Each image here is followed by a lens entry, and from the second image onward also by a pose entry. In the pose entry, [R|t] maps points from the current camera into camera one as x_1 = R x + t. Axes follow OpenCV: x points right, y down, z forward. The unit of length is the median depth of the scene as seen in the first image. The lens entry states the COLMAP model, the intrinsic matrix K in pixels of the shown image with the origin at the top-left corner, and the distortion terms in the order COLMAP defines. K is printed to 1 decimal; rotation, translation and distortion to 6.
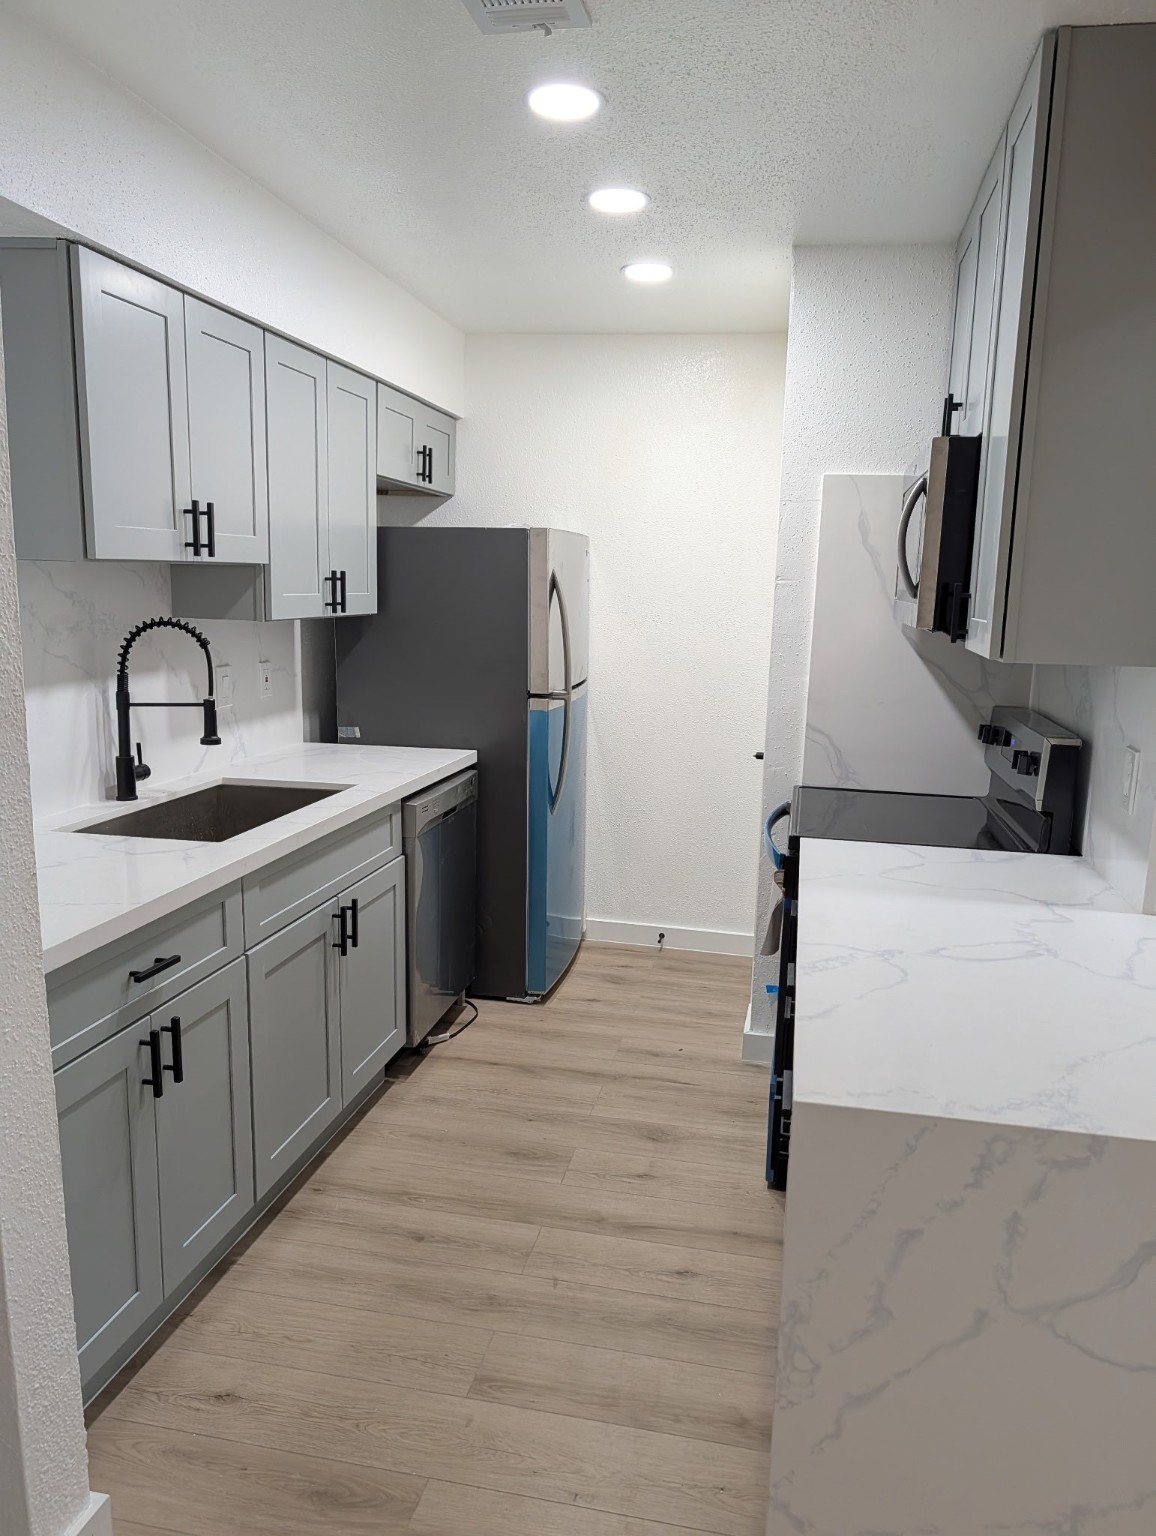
lens RADIAL K [[1107.3, 0, 595.4], [0, 1107.3, 775.0], [0, 0, 1]] dist [0.007575, -0.005986]
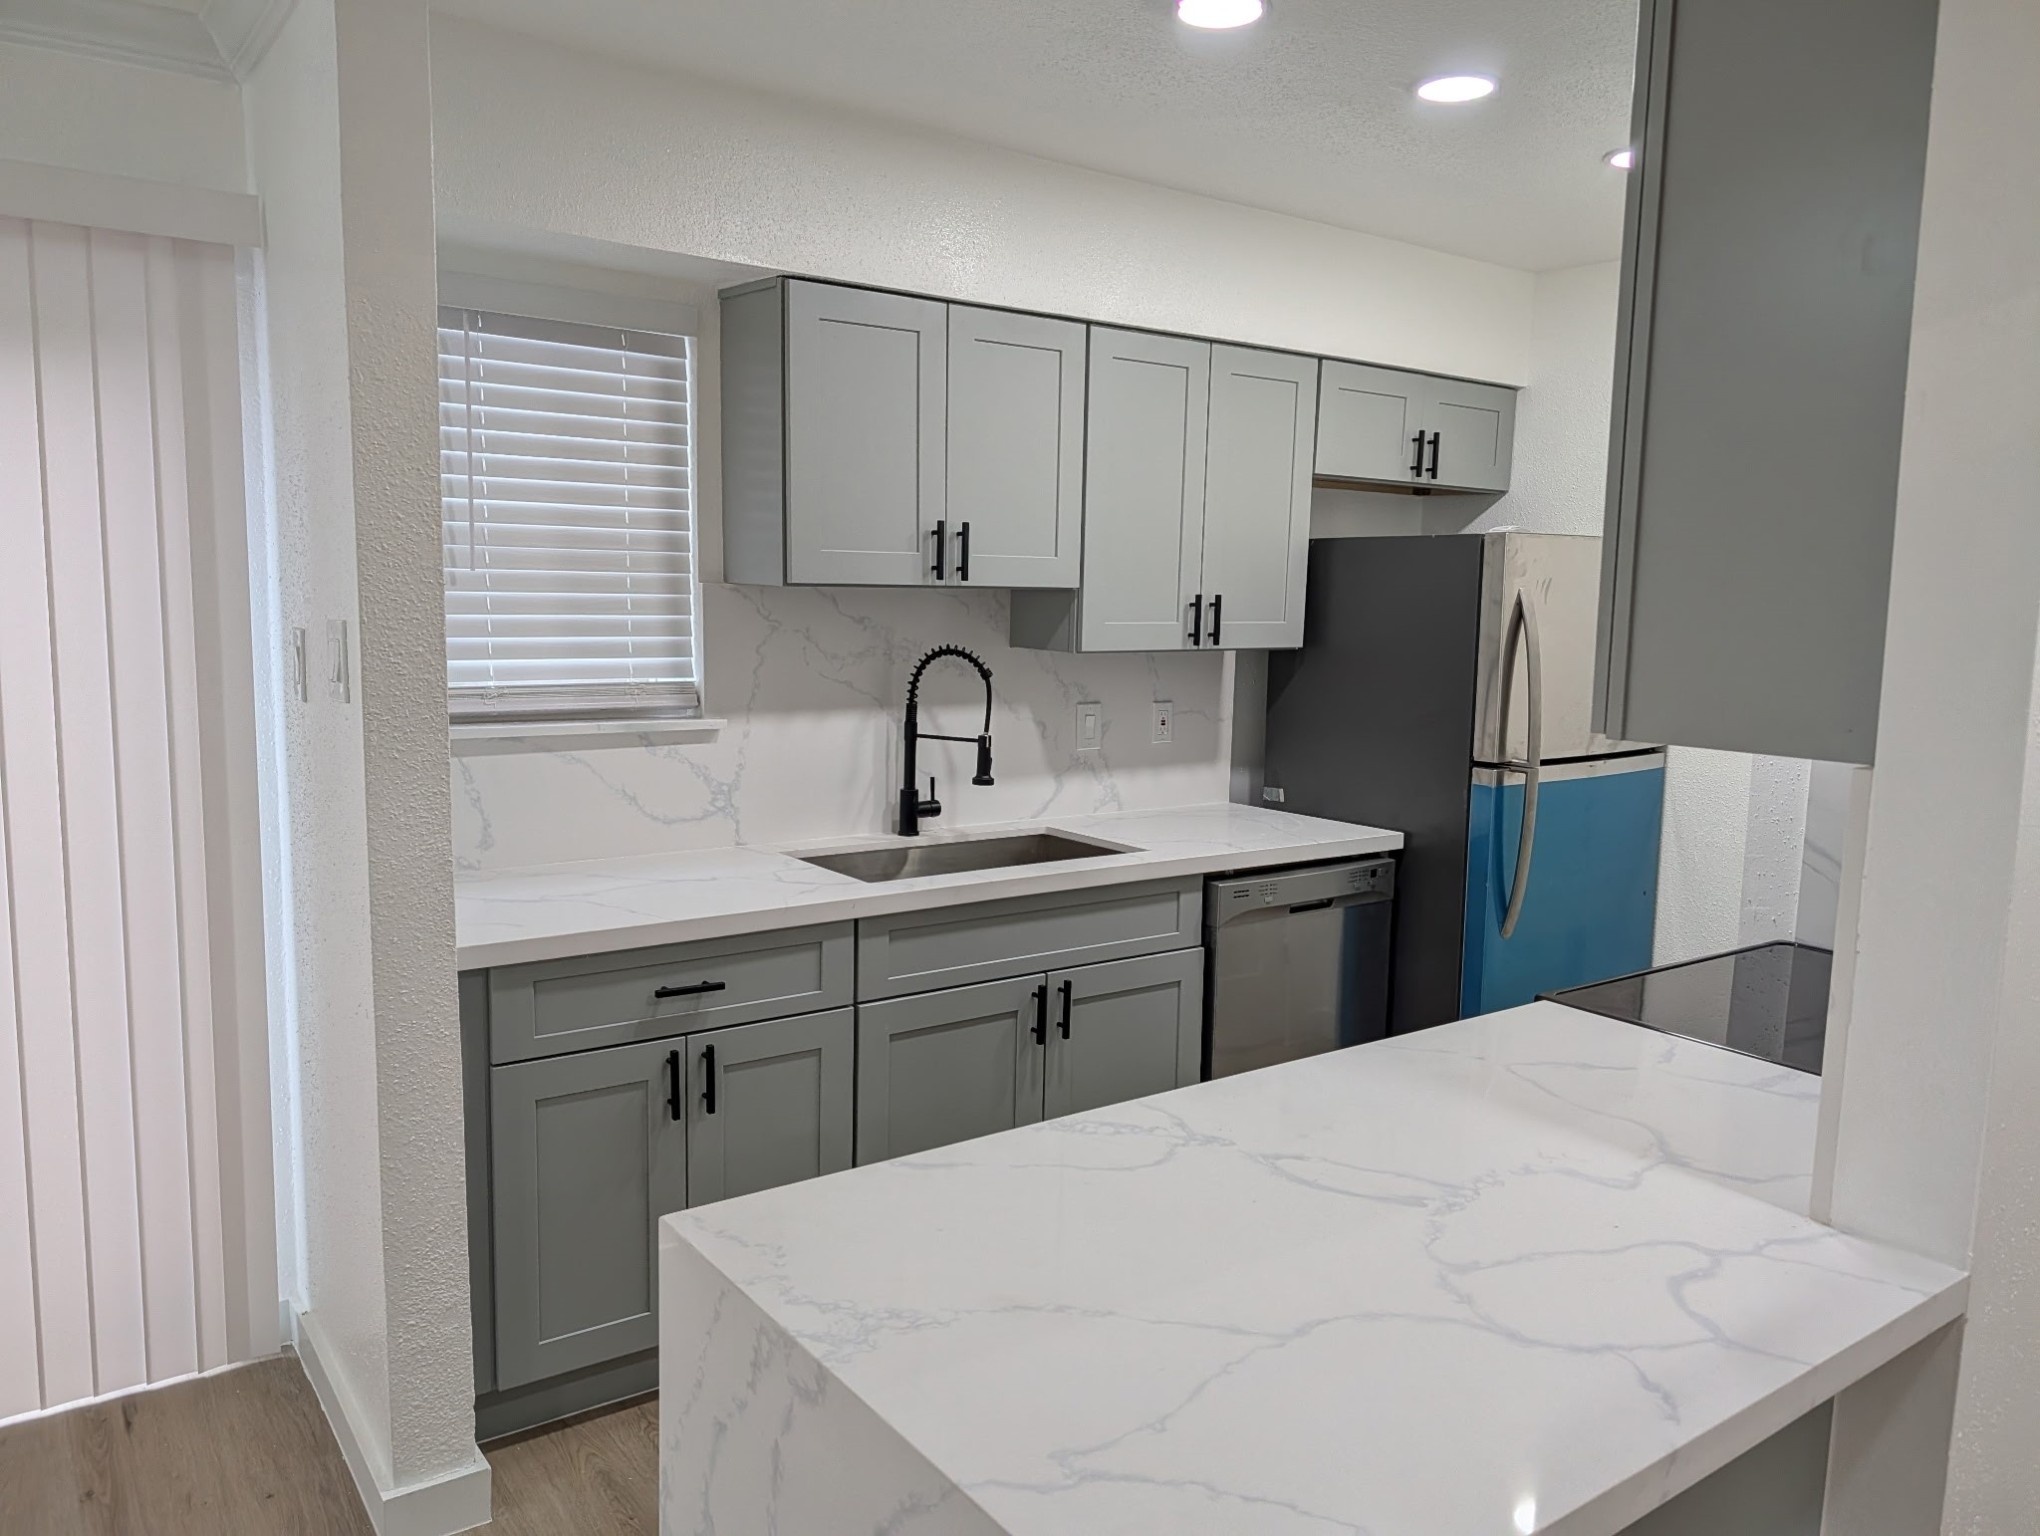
lens RADIAL K [[1462.6, 0, 1056.0], [0, 1462.6, 762.9], [0, 0, 1]] dist [0.034469, -0.040681]
pose [[0.741679, 0.072629, -0.666811, 0.496748], [-0.117986, 0.992746, -0.023104, -0.025201], [0.660297, 0.095810, 0.744868, 0.148817]]
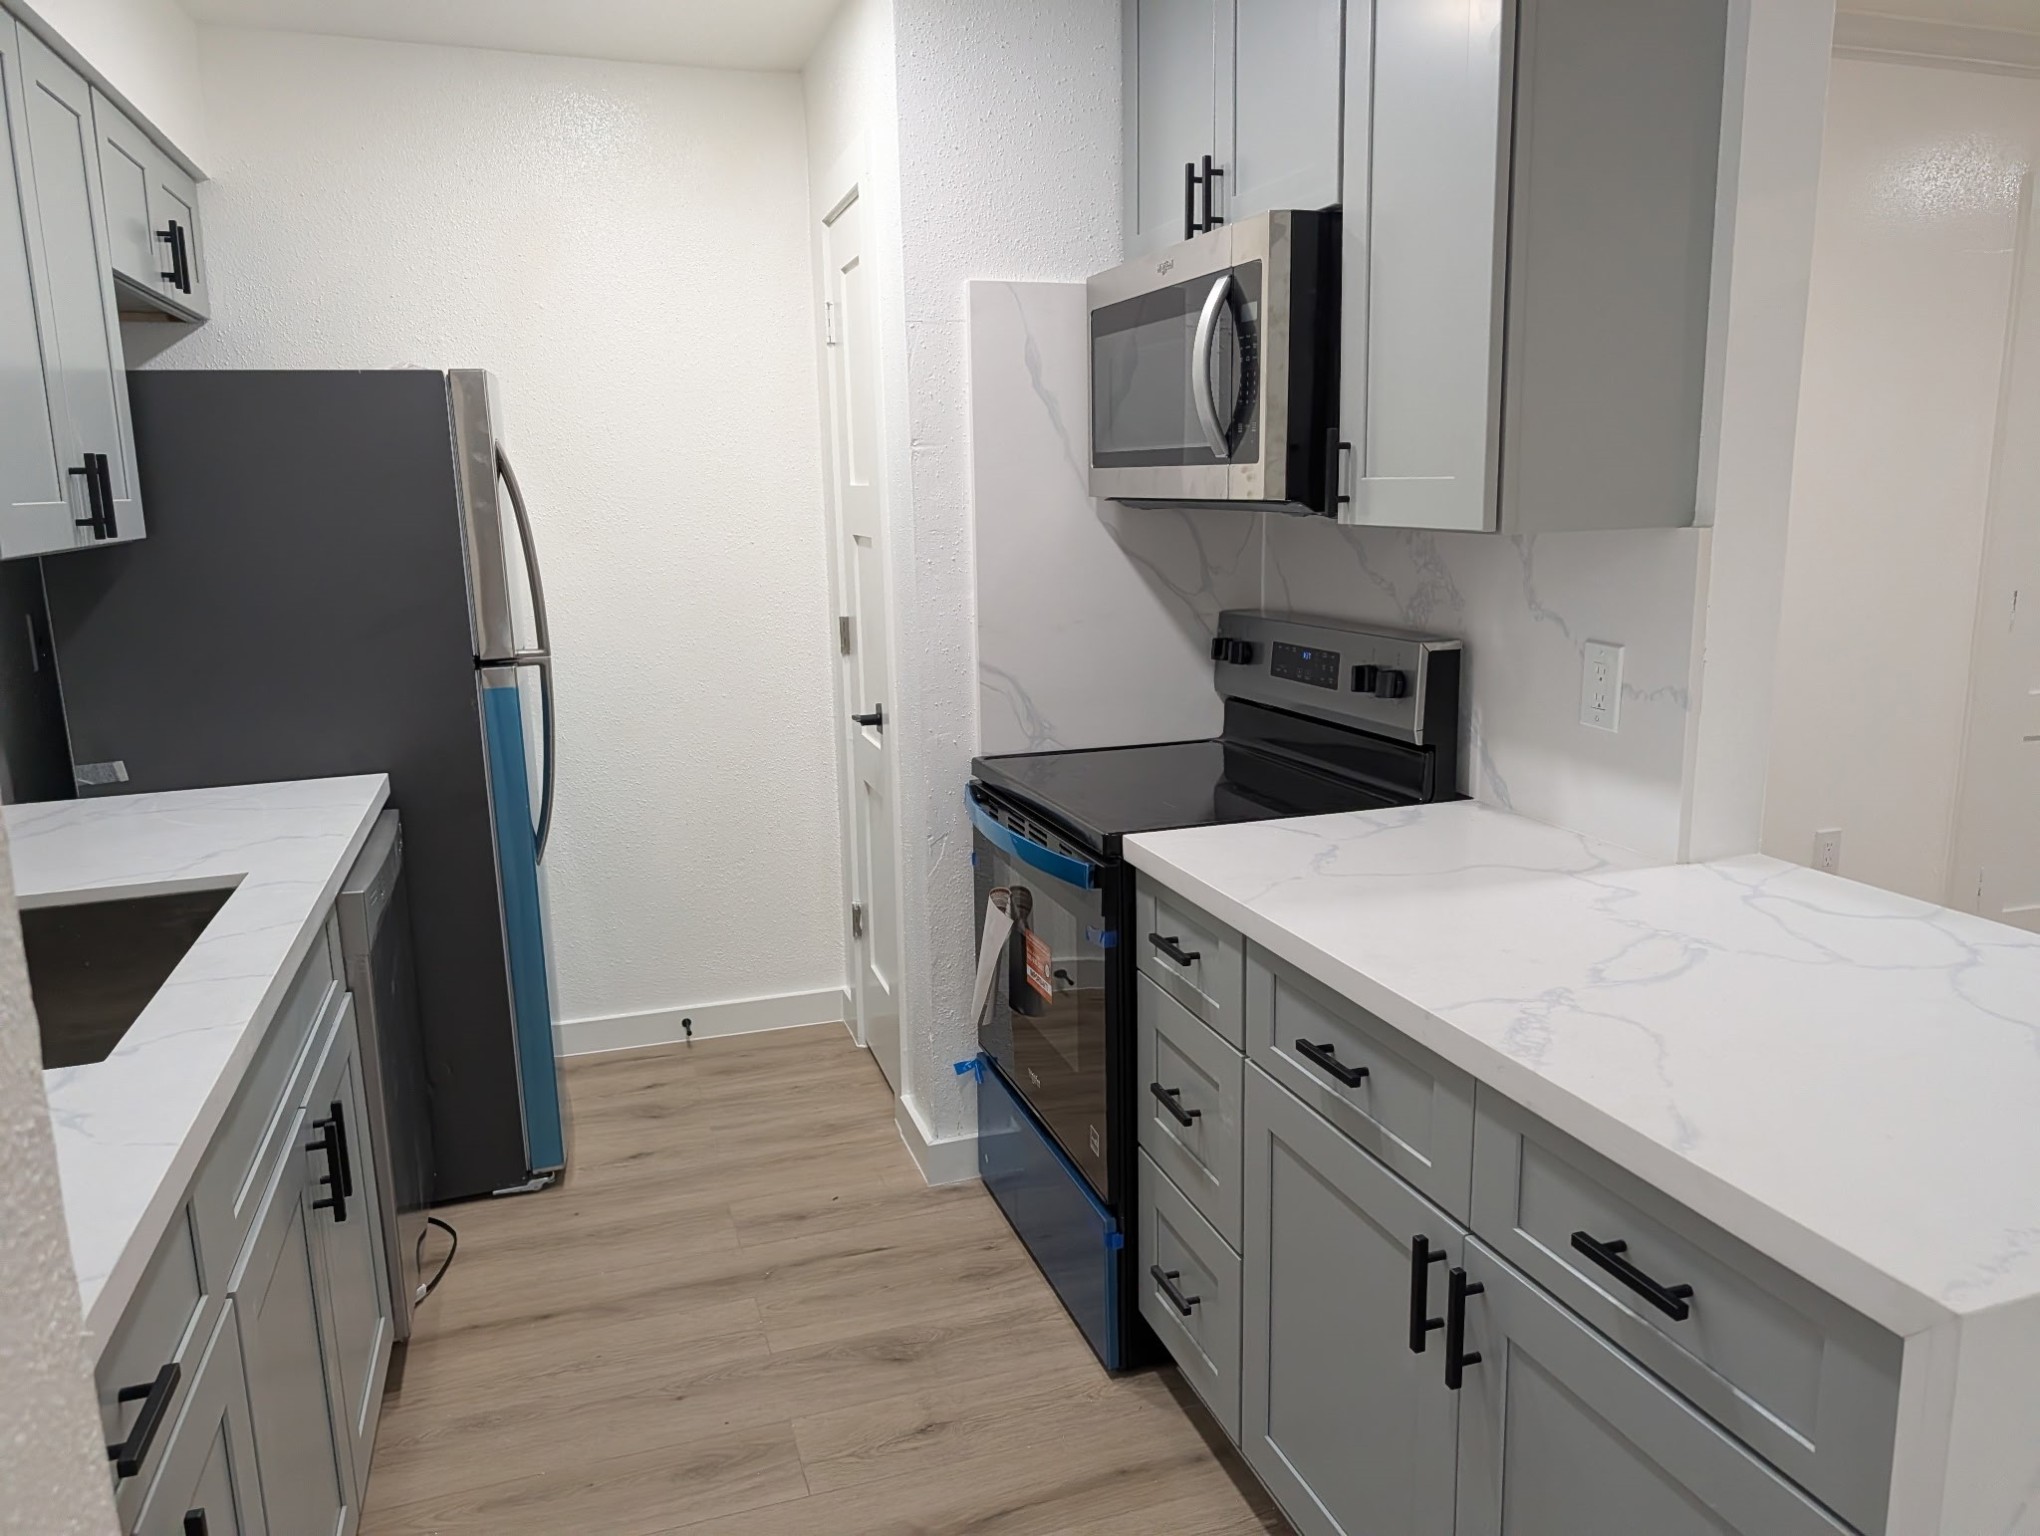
lens RADIAL K [[1462.6, 0, 1056.0], [0, 1462.6, 762.9], [0, 0, 1]] dist [0.034469, -0.040681]
pose [[0.862003, -0.136516, 0.488175, -0.237336], [0.126472, 0.990517, 0.053674, -0.033346], [-0.490873, 0.015473, 0.871094, 0.256860]]
